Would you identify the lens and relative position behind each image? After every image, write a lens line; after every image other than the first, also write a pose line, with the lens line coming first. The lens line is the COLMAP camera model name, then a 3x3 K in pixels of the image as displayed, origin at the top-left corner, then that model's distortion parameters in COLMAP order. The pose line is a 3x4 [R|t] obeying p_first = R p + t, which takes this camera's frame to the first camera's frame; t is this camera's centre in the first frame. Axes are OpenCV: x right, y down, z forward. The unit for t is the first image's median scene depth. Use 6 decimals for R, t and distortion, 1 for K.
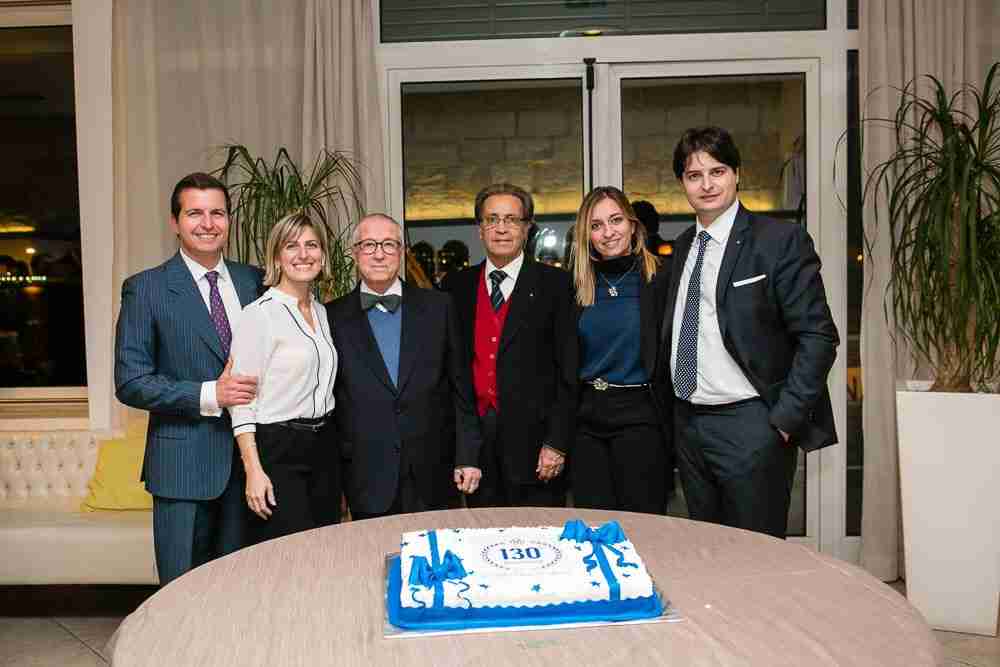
lens RADIAL K [[993.8, 0, 500.0], [0, 993.8, 333.5], [0, 0, 1]] dist [0.002207, 0.026730]
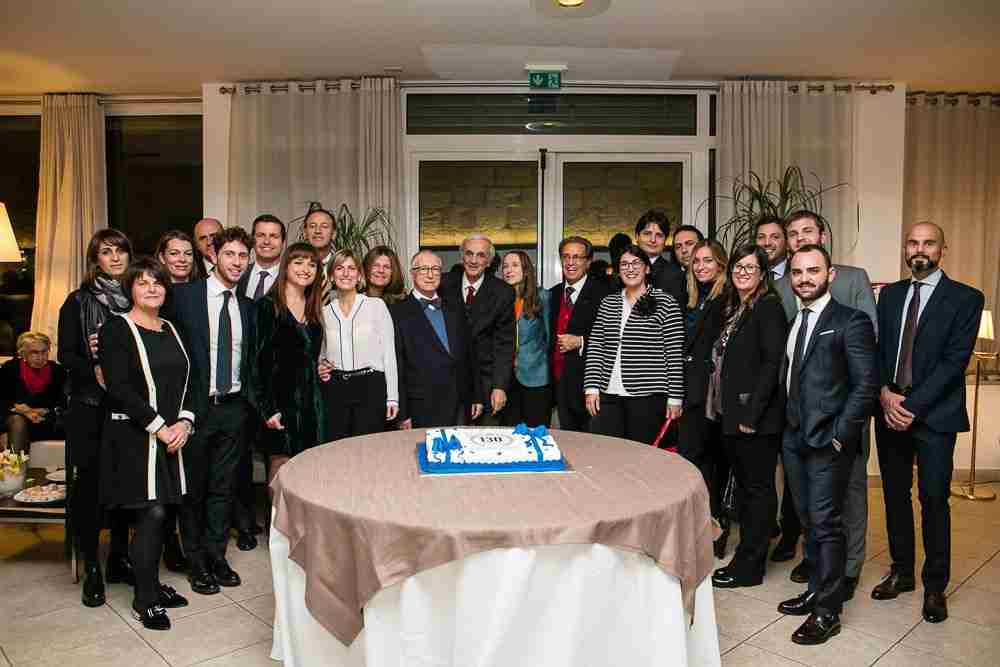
lens RADIAL K [[799.2, 0, 500.0], [0, 799.2, 333.5], [0, 0, 1]] dist [0.005319, -0.000094]
pose [[0.999393, 0.021928, 0.027084, -0.006747], [-0.021860, 0.999757, -0.002833, 0.023559], [-0.027140, 0.002239, 0.999629, -0.421646]]
